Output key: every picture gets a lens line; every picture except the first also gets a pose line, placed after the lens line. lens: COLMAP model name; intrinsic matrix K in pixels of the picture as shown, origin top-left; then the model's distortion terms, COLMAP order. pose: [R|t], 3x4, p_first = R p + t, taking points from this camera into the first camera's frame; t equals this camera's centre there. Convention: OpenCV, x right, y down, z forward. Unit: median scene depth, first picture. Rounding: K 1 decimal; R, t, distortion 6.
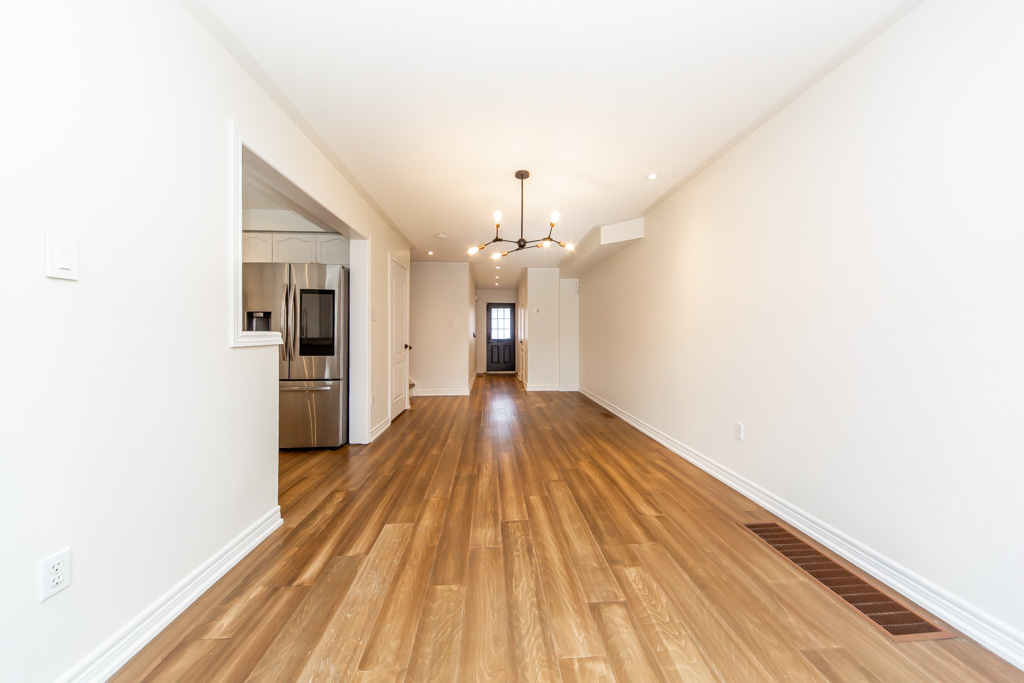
lens RADIAL K [[351.4, 0, 510.0], [0, 351.4, 334.9], [0, 0, 1]] dist [0.004109, -0.000307]
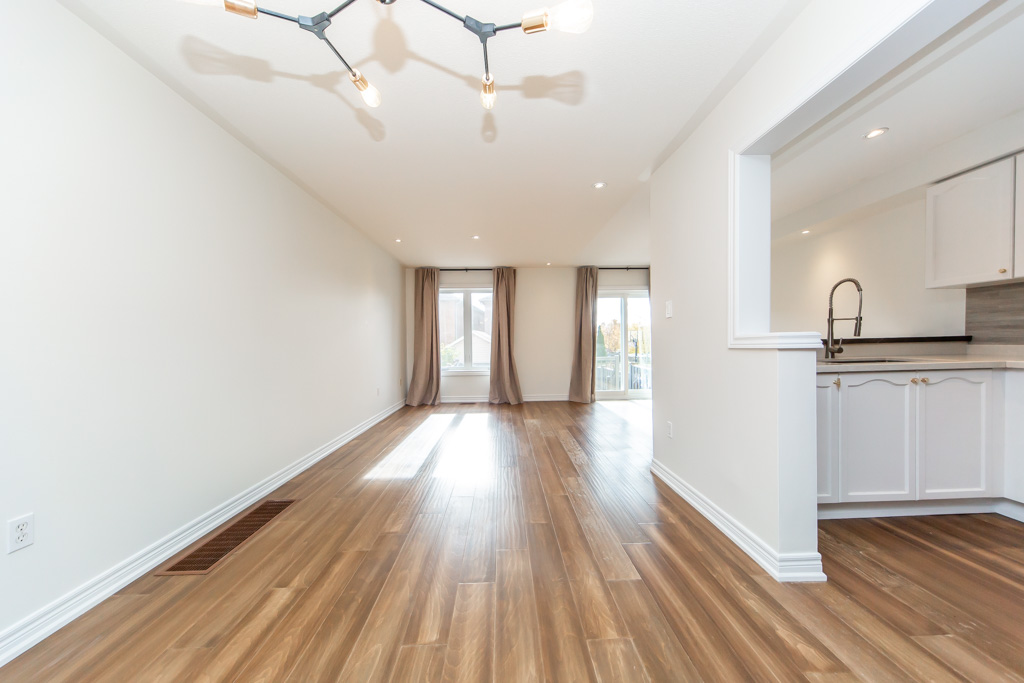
lens RADIAL K [[351.4, 0, 498.0], [0, 351.4, 344.2], [0, 0, 1]] dist [0.004109, -0.000307]
pose [[-0.997686, 0.011308, 0.067037, -0.080296], [0.011438, 0.999933, 0.001556, 0.007615], [-0.067015, 0.002319, -0.997749, 1.568010]]
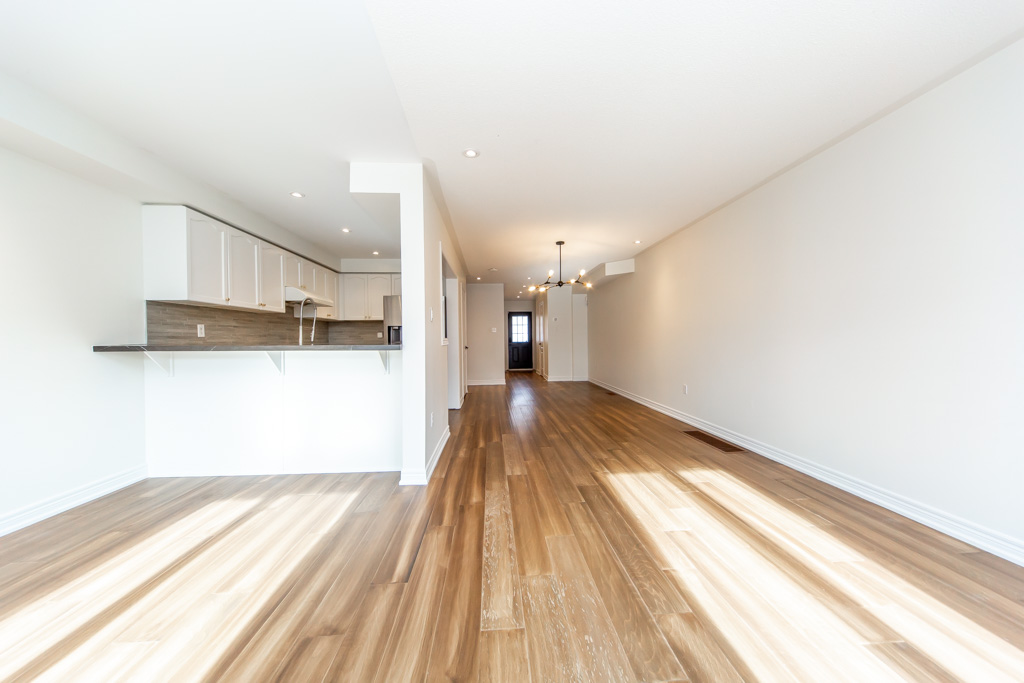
lens RADIAL K [[351.4, 0, 511.6], [0, 351.4, 343.1], [0, 0, 1]] dist [0.004109, -0.000307]
pose [[0.999874, -0.015194, 0.004537, -0.261851], [0.015134, 0.999801, 0.013032, -0.001163], [-0.004734, -0.012962, 0.999905, -0.849576]]
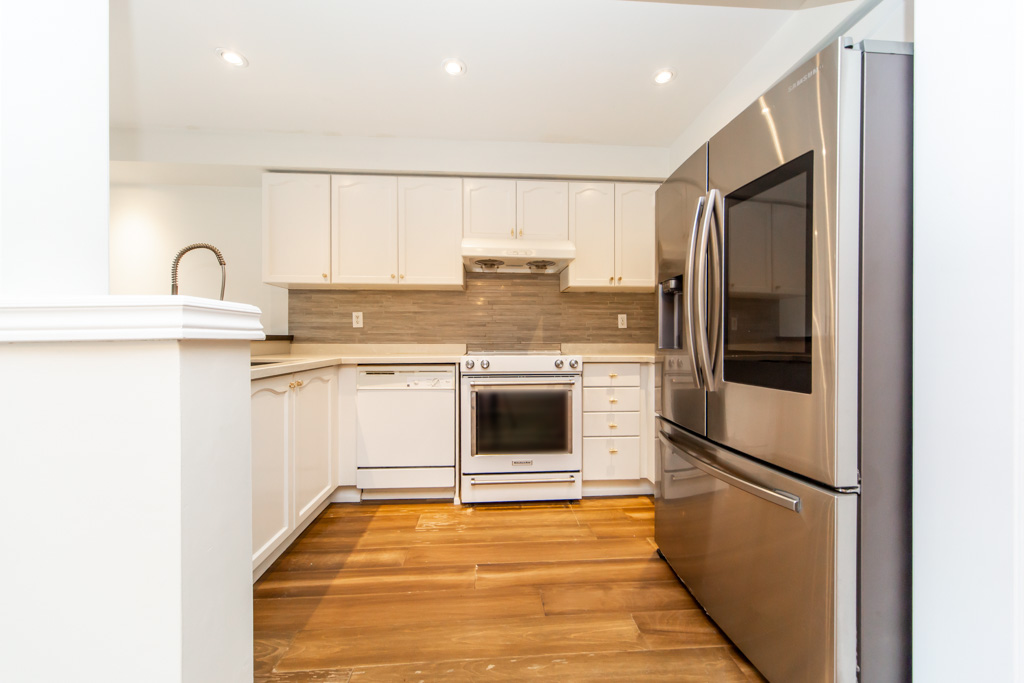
lens RADIAL K [[351.4, 0, 513.0], [0, 351.4, 346.2], [0, 0, 1]] dist [0.004109, -0.000307]
pose [[0.007185, 0.011764, -0.999905, -0.335362], [0.003978, 0.999923, 0.011793, 0.024973], [0.999966, -0.004062, 0.007138, 1.070799]]
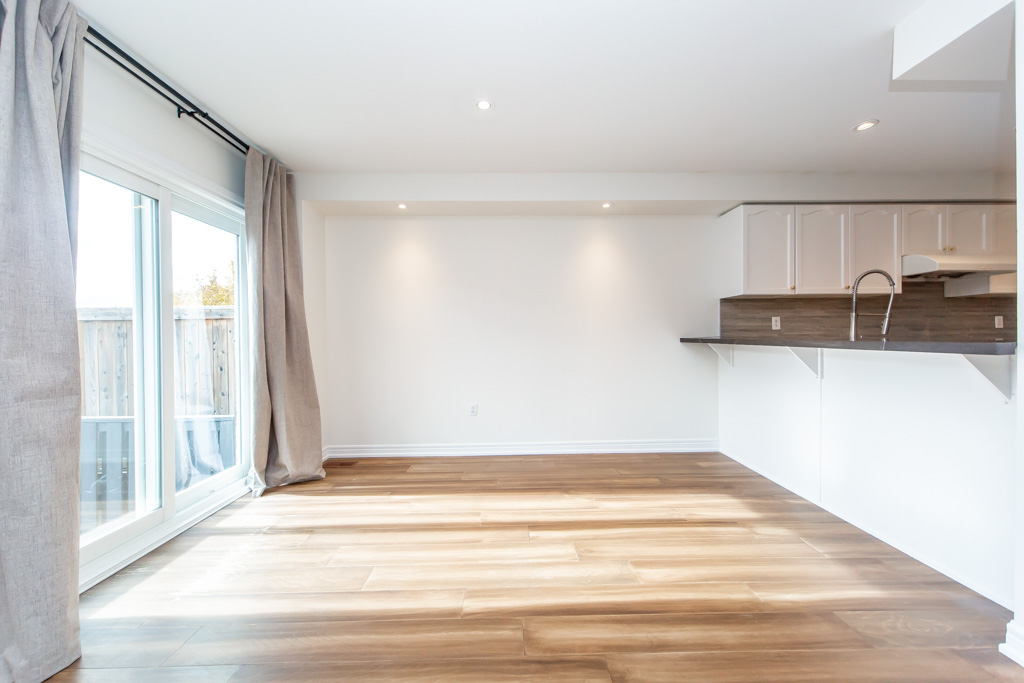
lens RADIAL K [[351.4, 0, 513.0], [0, 351.4, 342.1], [0, 0, 1]] dist [0.004109, -0.000307]
pose [[-0.035782, 0.009326, -0.999316, -0.083619], [0.012406, 0.999884, 0.008887, -0.002155], [0.999283, -0.012079, -0.035893, -0.412180]]
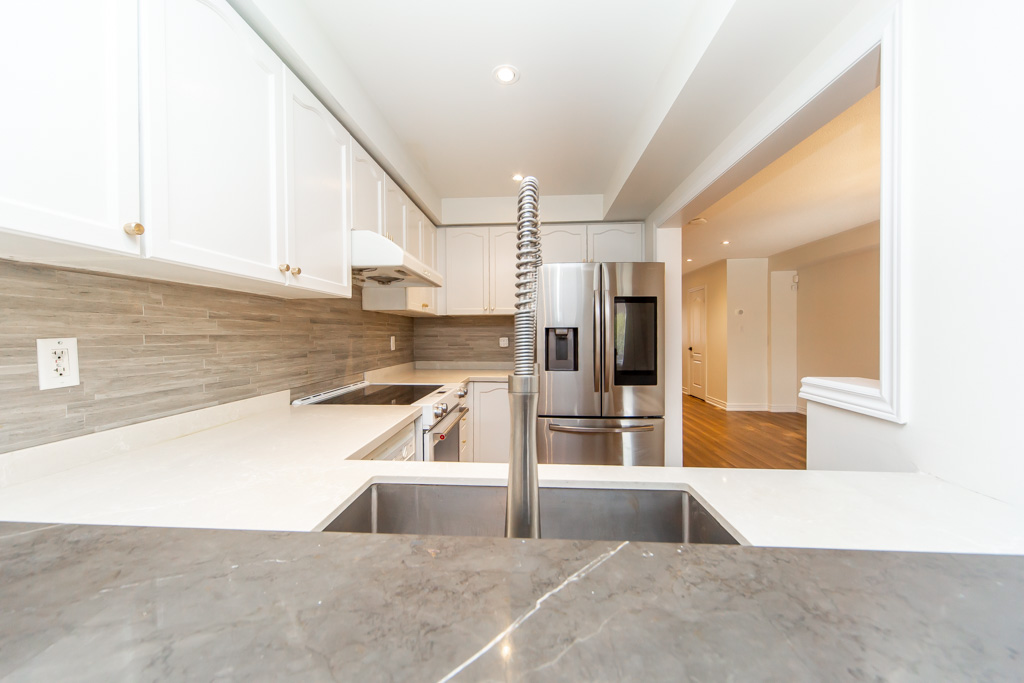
lens RADIAL K [[375.6, 0, 513.7], [0, 375.6, 337.0], [0, 0, 1]] dist [0.001036, -0.000288]
pose [[0.993030, -0.007708, -0.117613, -0.995022], [0.009171, 0.999887, 0.011899, -0.077579], [0.117508, -0.012895, 0.992988, 0.243771]]
